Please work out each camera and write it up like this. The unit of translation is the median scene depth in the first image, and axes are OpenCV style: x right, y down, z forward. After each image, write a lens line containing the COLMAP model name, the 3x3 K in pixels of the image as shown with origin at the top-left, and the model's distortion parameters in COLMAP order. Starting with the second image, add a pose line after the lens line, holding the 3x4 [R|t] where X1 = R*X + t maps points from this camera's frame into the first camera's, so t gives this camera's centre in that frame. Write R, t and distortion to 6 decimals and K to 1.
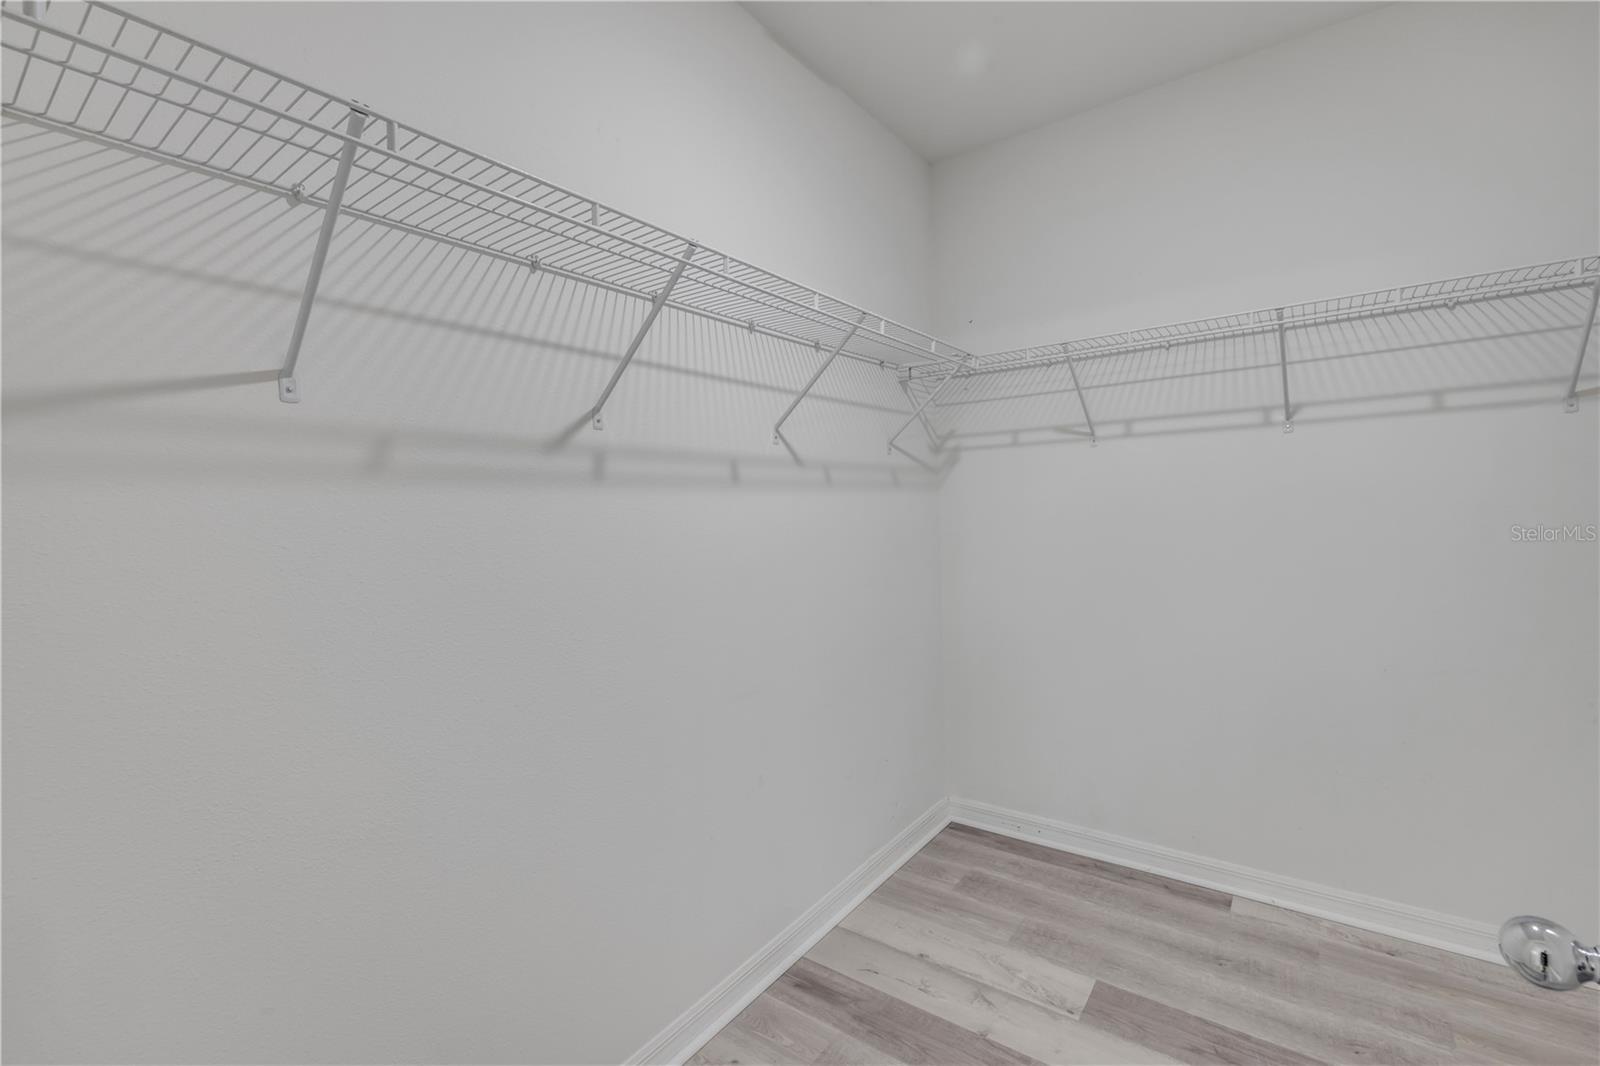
lens RADIAL K [[682.7, 0, 802.0], [0, 682.7, 535.1], [0, 0, 1]] dist [-0.001705, -0.000564]
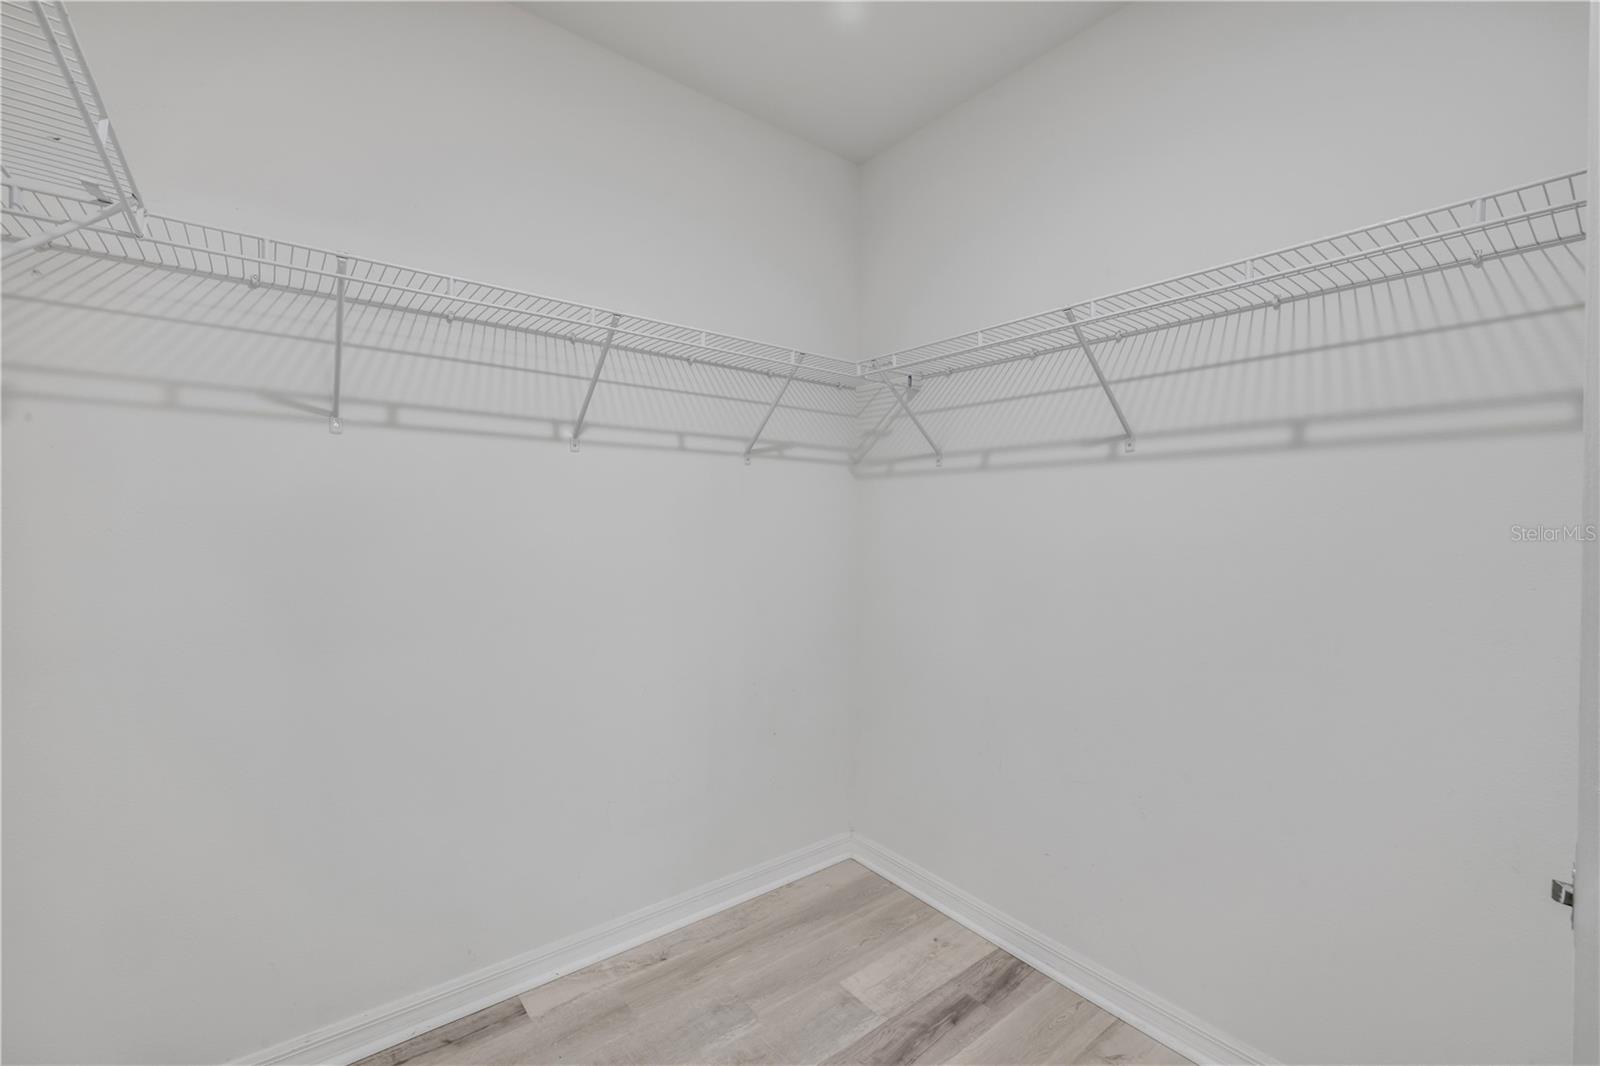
lens RADIAL K [[682.7, 0, 801.6], [0, 682.7, 522.4], [0, 0, 1]] dist [-0.001705, -0.000564]
pose [[0.252076, 0.016272, 0.967571, -0.107542], [0.001629, 0.999850, -0.017239, -0.040218], [-0.967706, 0.005921, 0.252012, 0.495747]]
